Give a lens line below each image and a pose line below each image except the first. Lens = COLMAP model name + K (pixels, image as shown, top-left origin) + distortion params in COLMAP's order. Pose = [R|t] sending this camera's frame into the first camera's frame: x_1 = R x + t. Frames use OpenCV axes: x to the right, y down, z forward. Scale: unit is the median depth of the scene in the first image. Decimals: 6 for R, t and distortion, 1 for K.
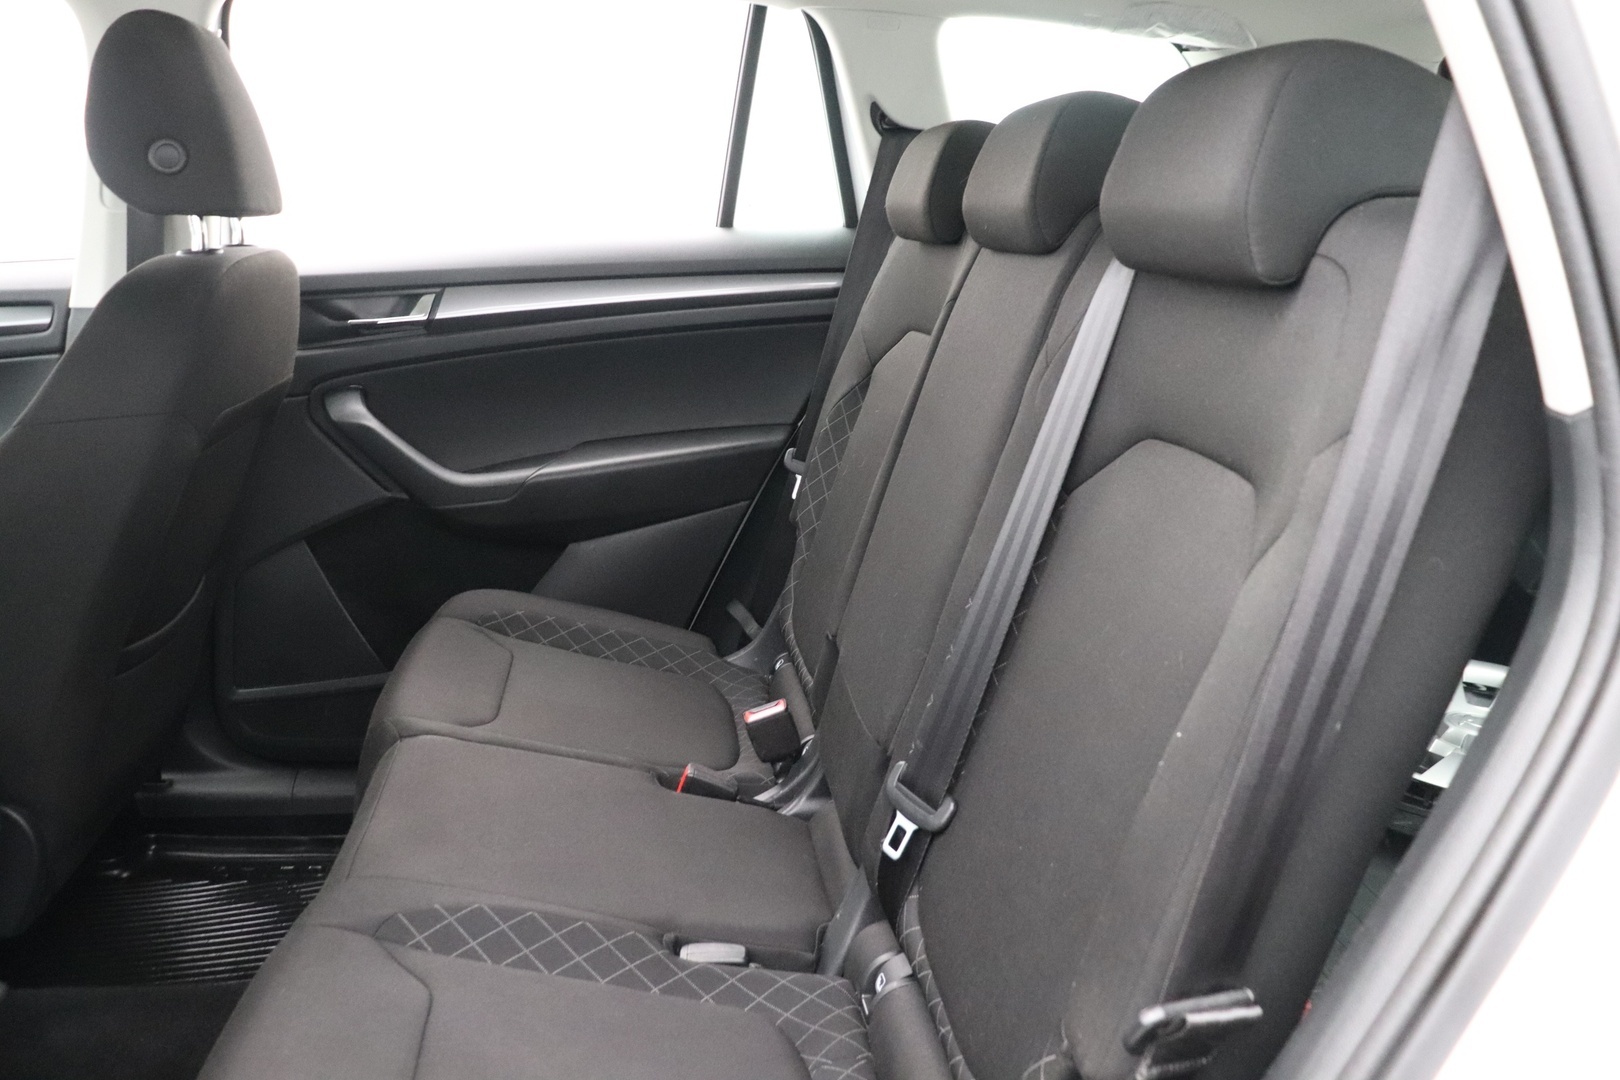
lens RADIAL K [[1298.3, 0, 810.0], [0, 1298.3, 540.0], [0, 0, 1]] dist [-0.182145, 0.149173]
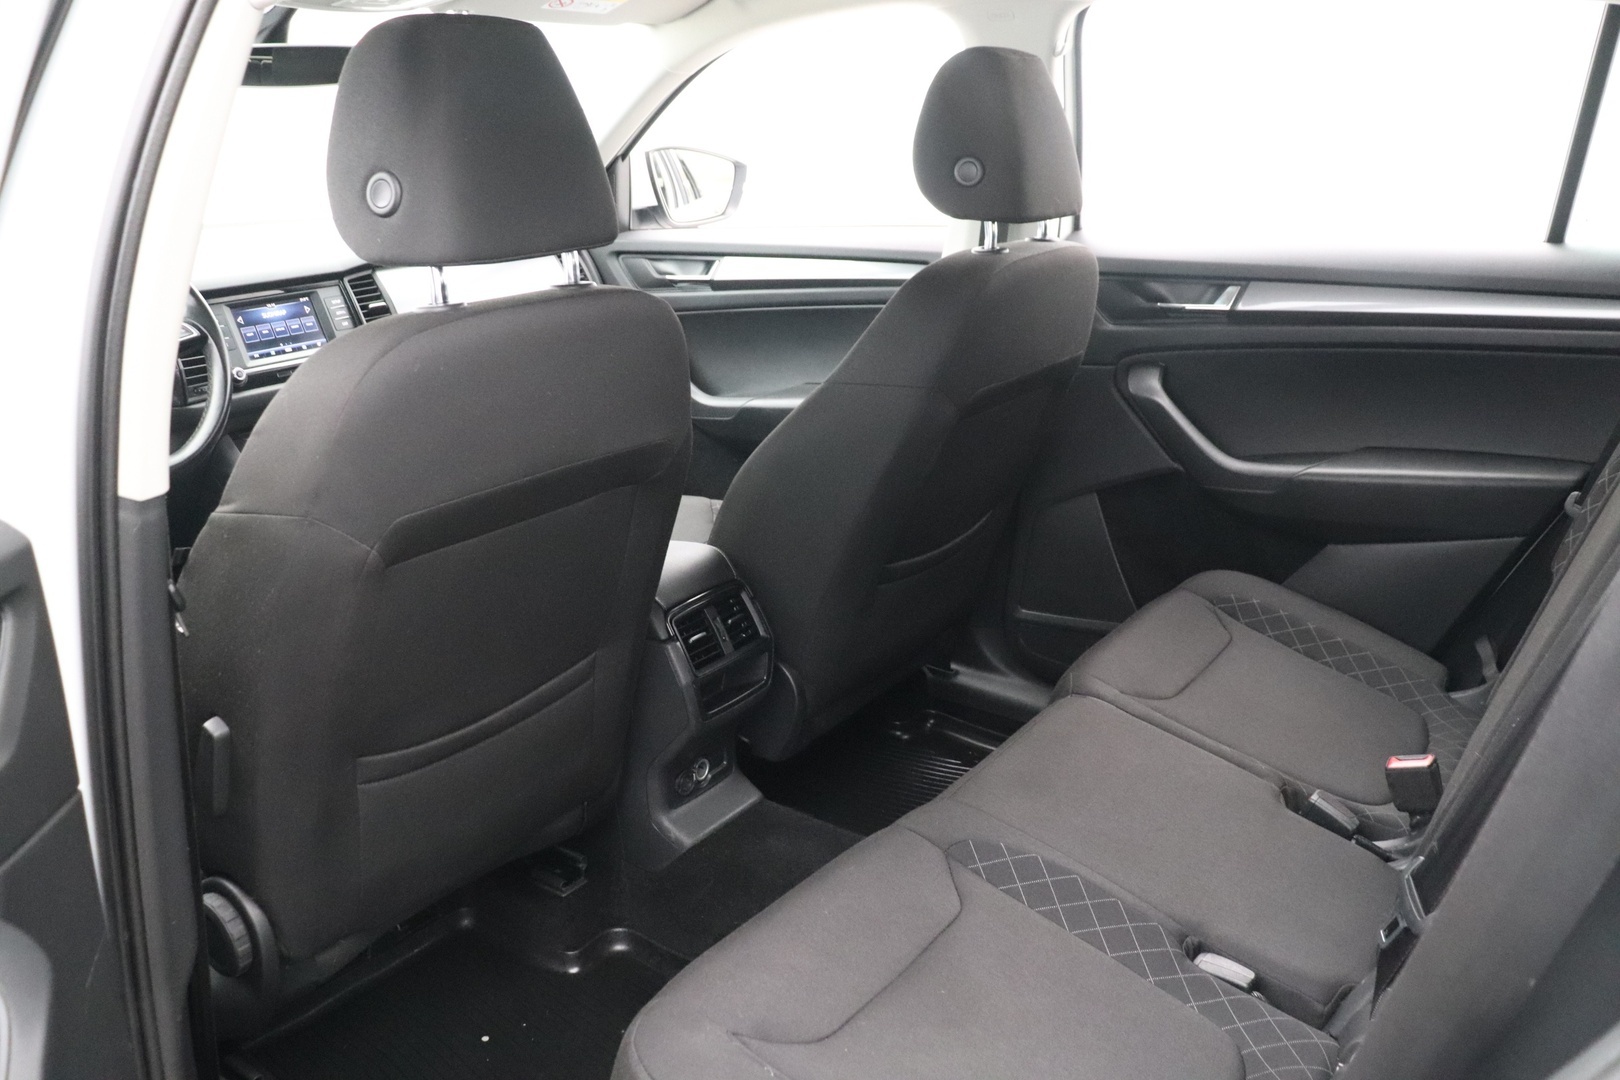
lens RADIAL K [[1271.3, 0, 799.5], [0, 1271.3, 551.6], [0, 0, 1]] dist [-0.177203, 0.128428]
pose [[0.739381, 0.201838, -0.642322, 0.143586], [-0.157024, 0.979394, 0.127005, -0.054119], [0.654721, 0.006955, 0.755838, -0.010492]]
